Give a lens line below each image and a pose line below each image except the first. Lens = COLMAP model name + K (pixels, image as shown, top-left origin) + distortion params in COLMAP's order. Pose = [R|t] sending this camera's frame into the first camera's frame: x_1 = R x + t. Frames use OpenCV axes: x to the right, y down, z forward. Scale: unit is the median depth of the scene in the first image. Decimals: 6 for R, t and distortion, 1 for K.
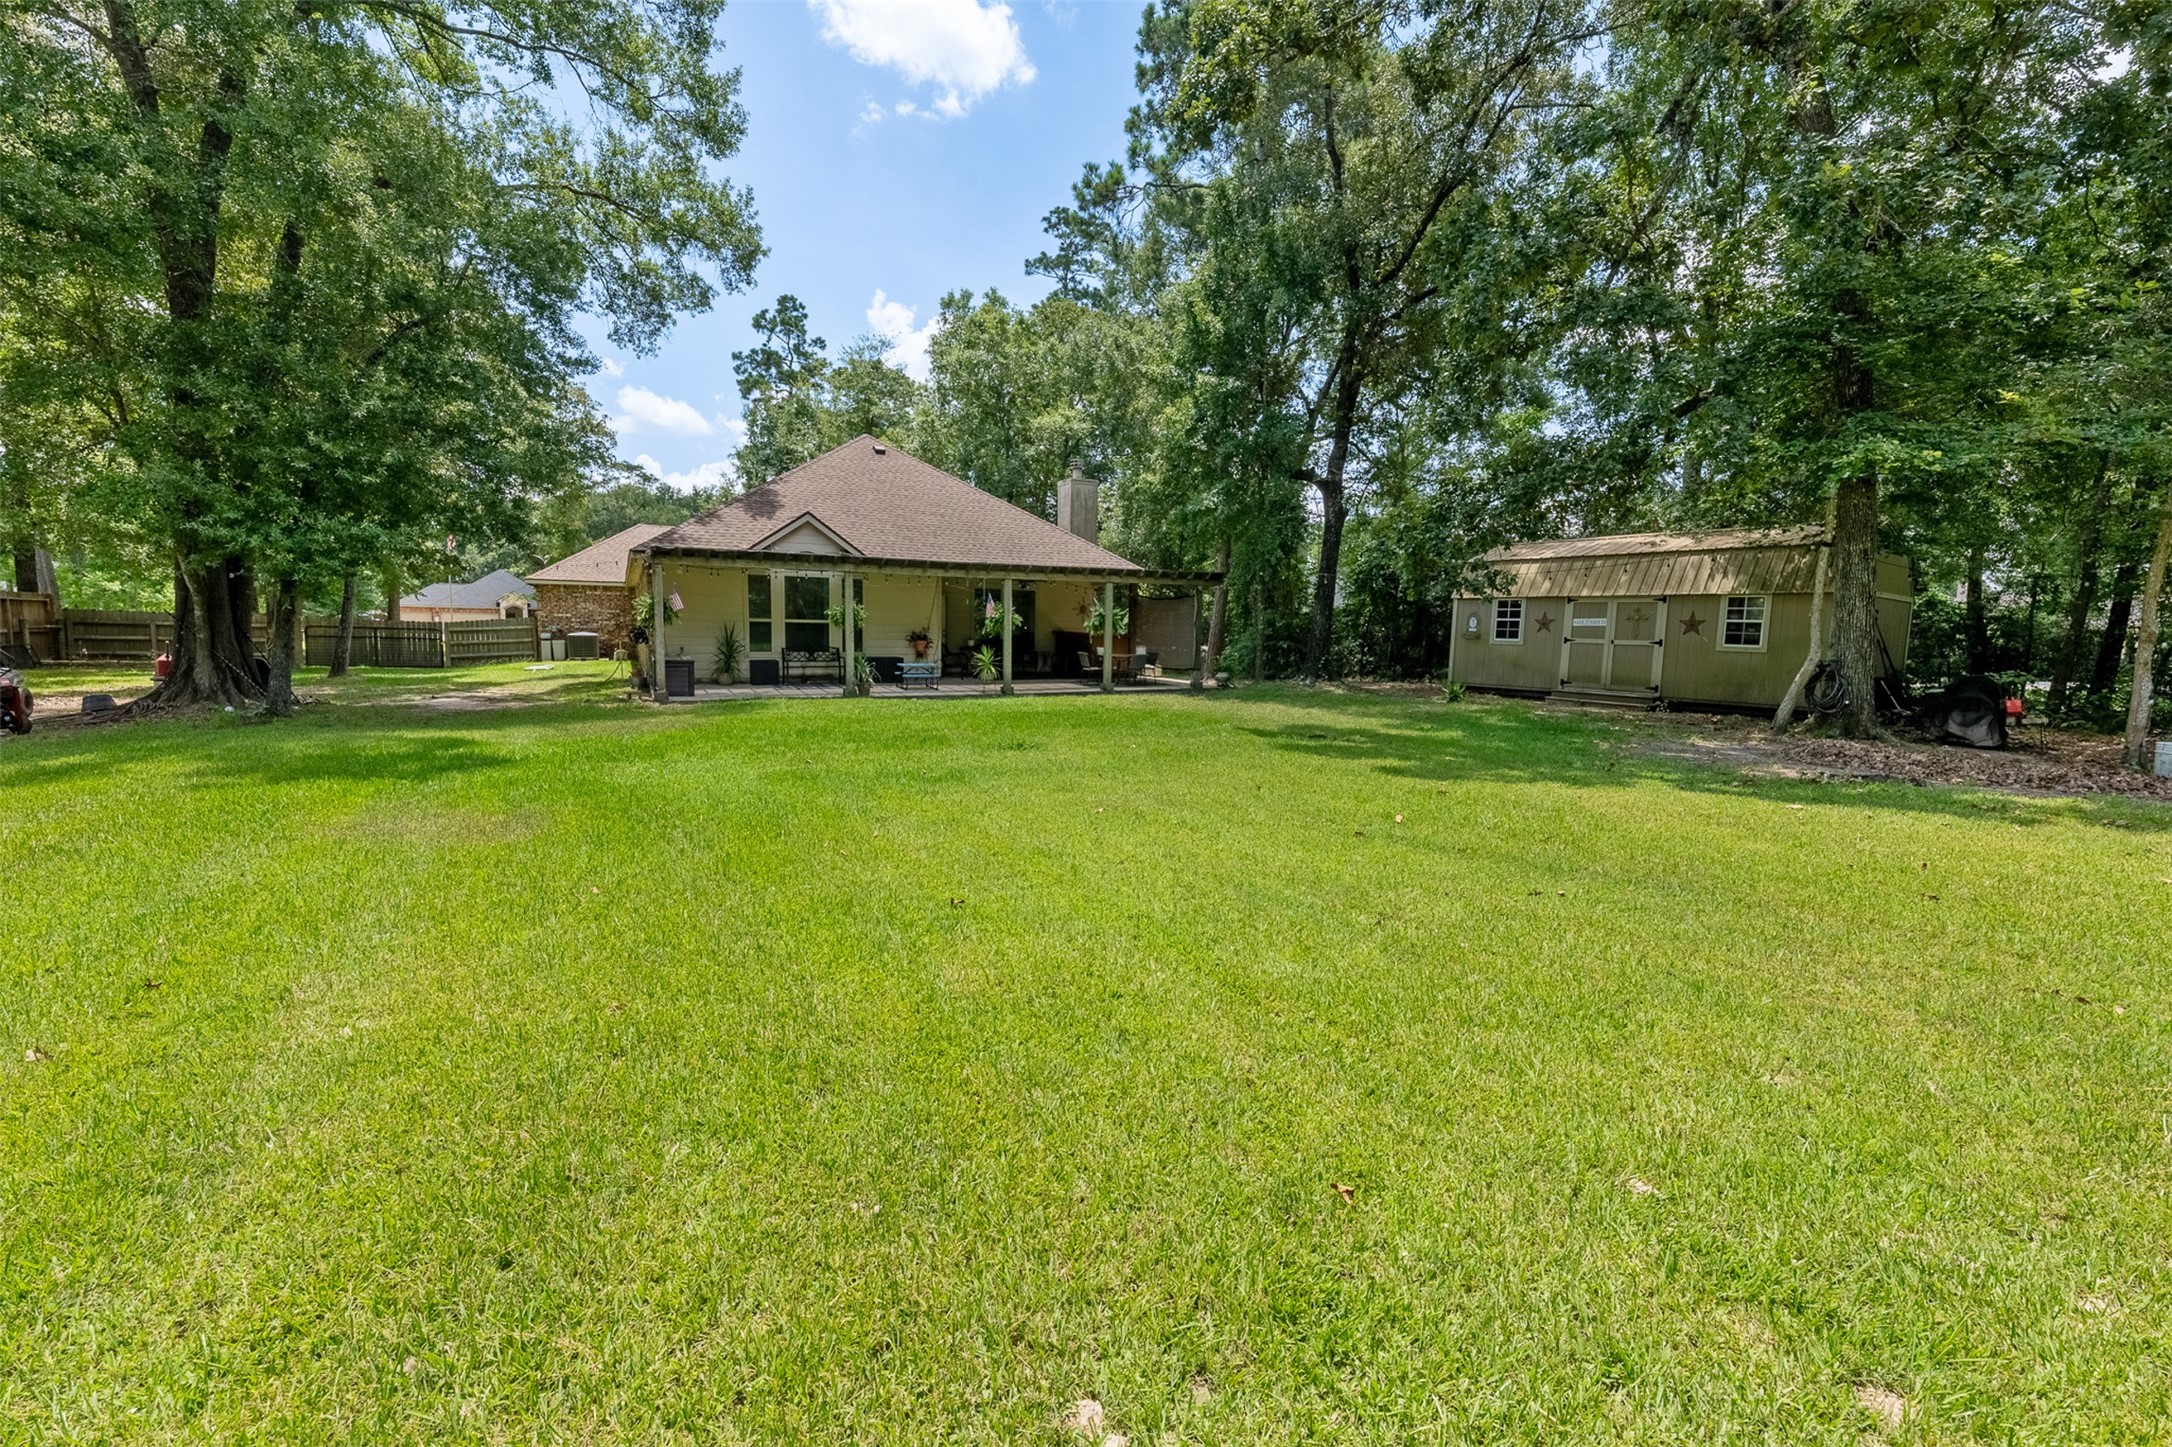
lens RADIAL K [[891.9, 0, 1085.1], [0, 891.9, 722.1], [0, 0, 1]] dist [-0.009334, -0.000071]
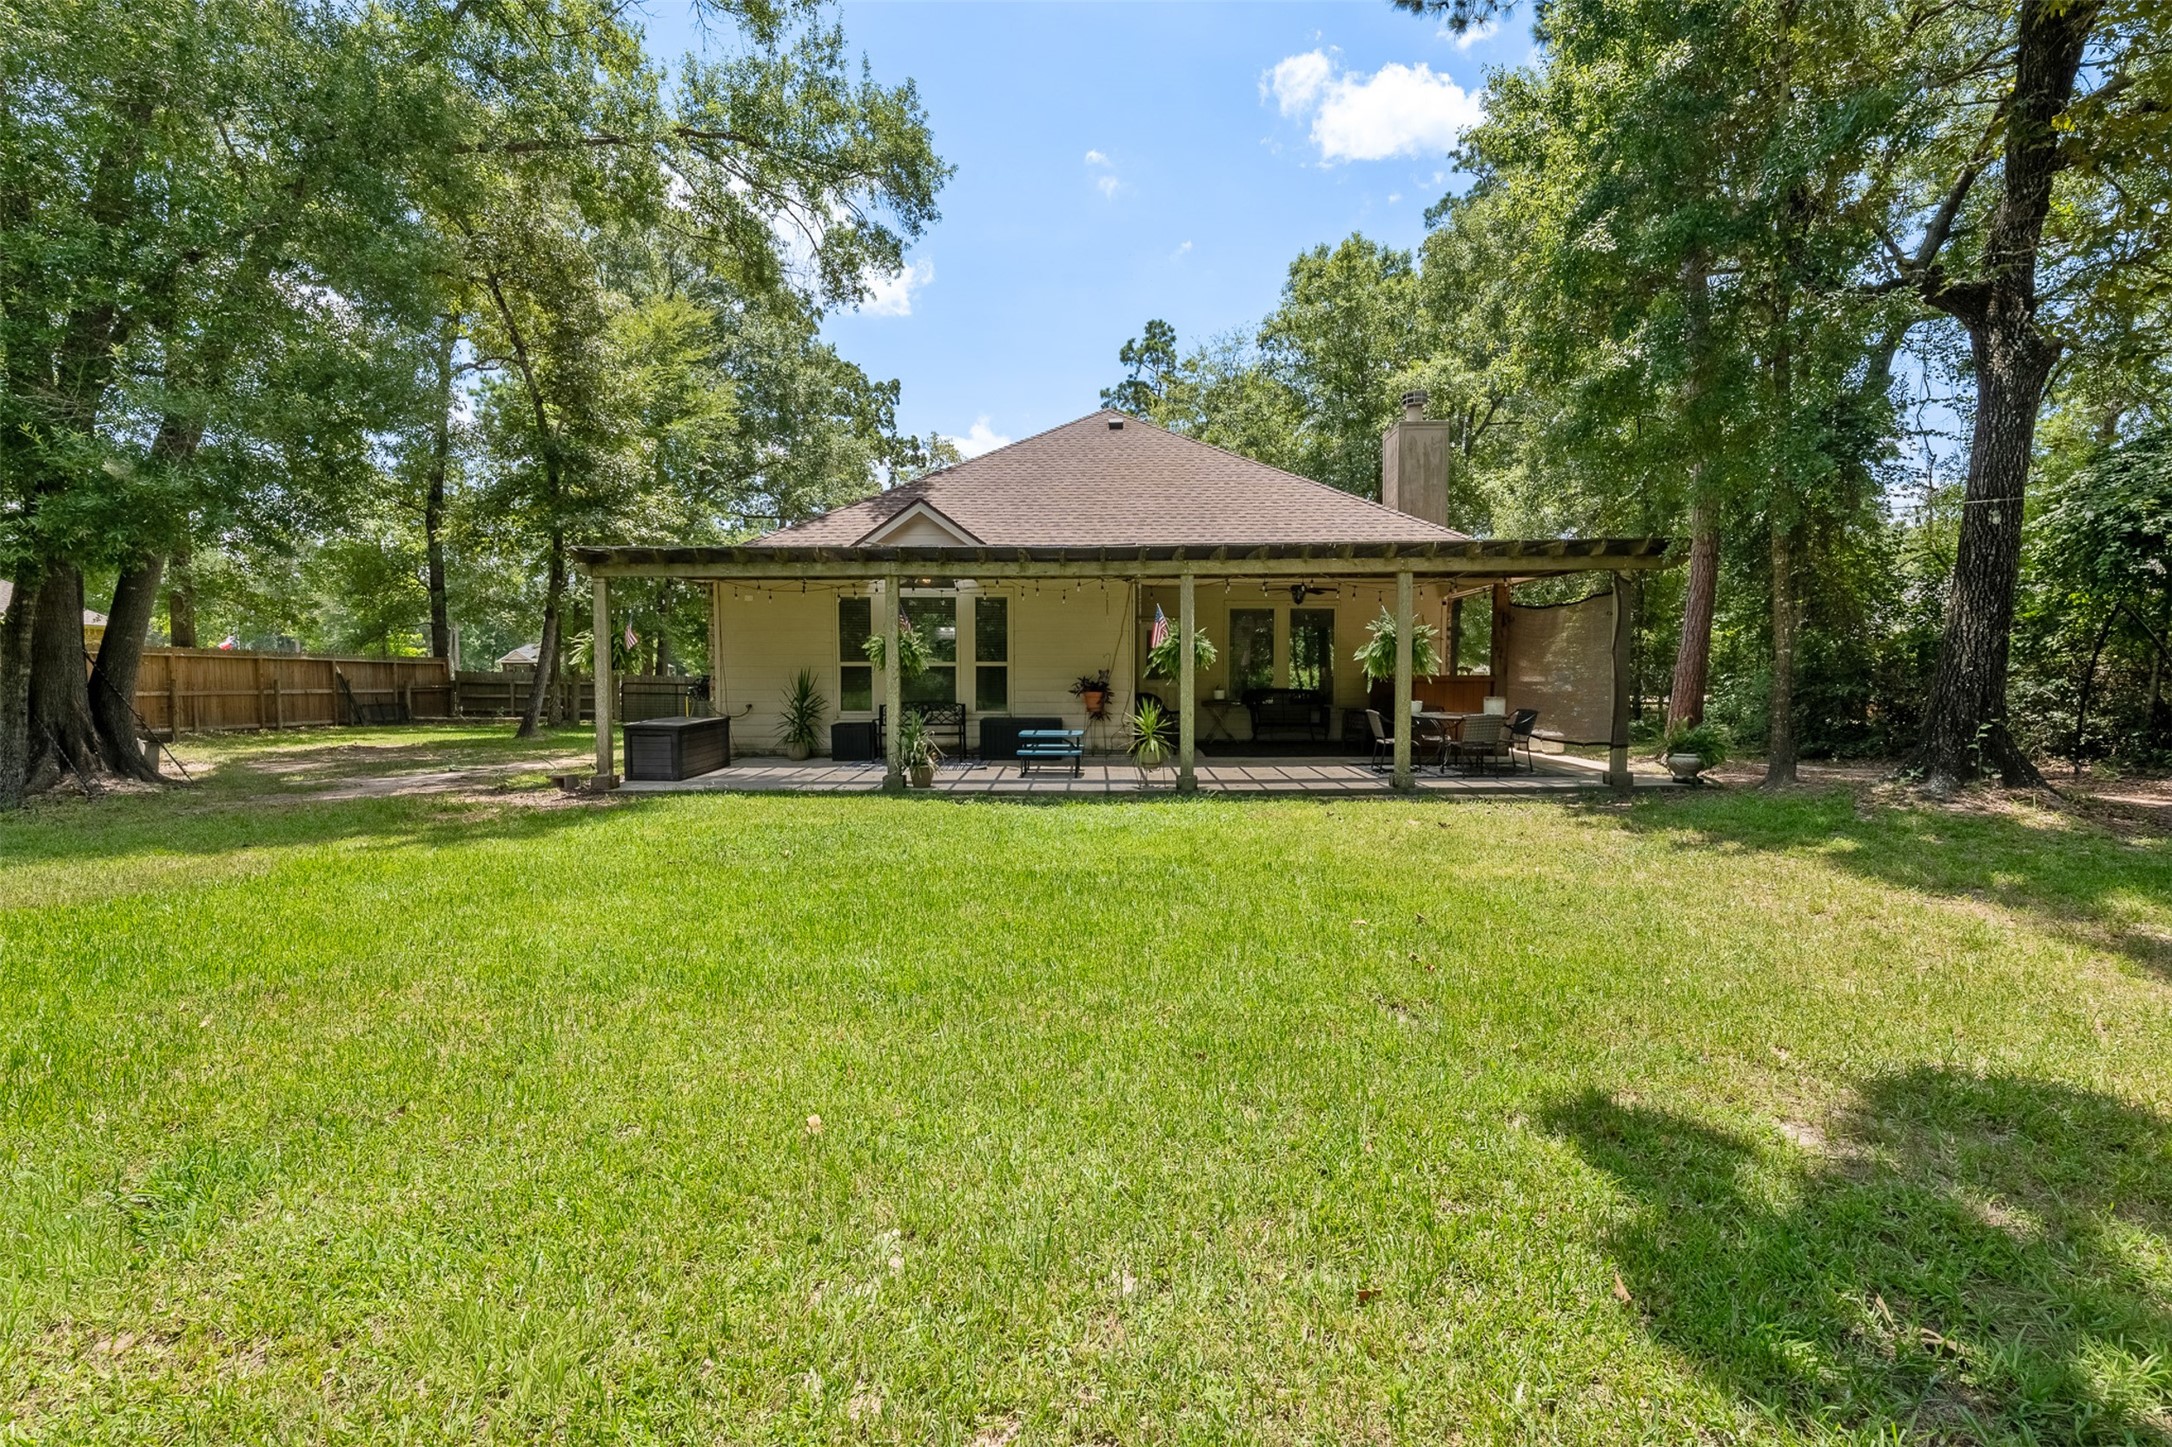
lens RADIAL K [[891.9, 0, 1087.1], [0, 891.9, 728.4], [0, 0, 1]] dist [-0.009334, -0.000071]
pose [[0.882374, 0.009069, -0.470462, 0.096577], [-0.033911, 0.998440, -0.044354, -0.036550], [0.469326, 0.055091, 0.881305, 0.434842]]
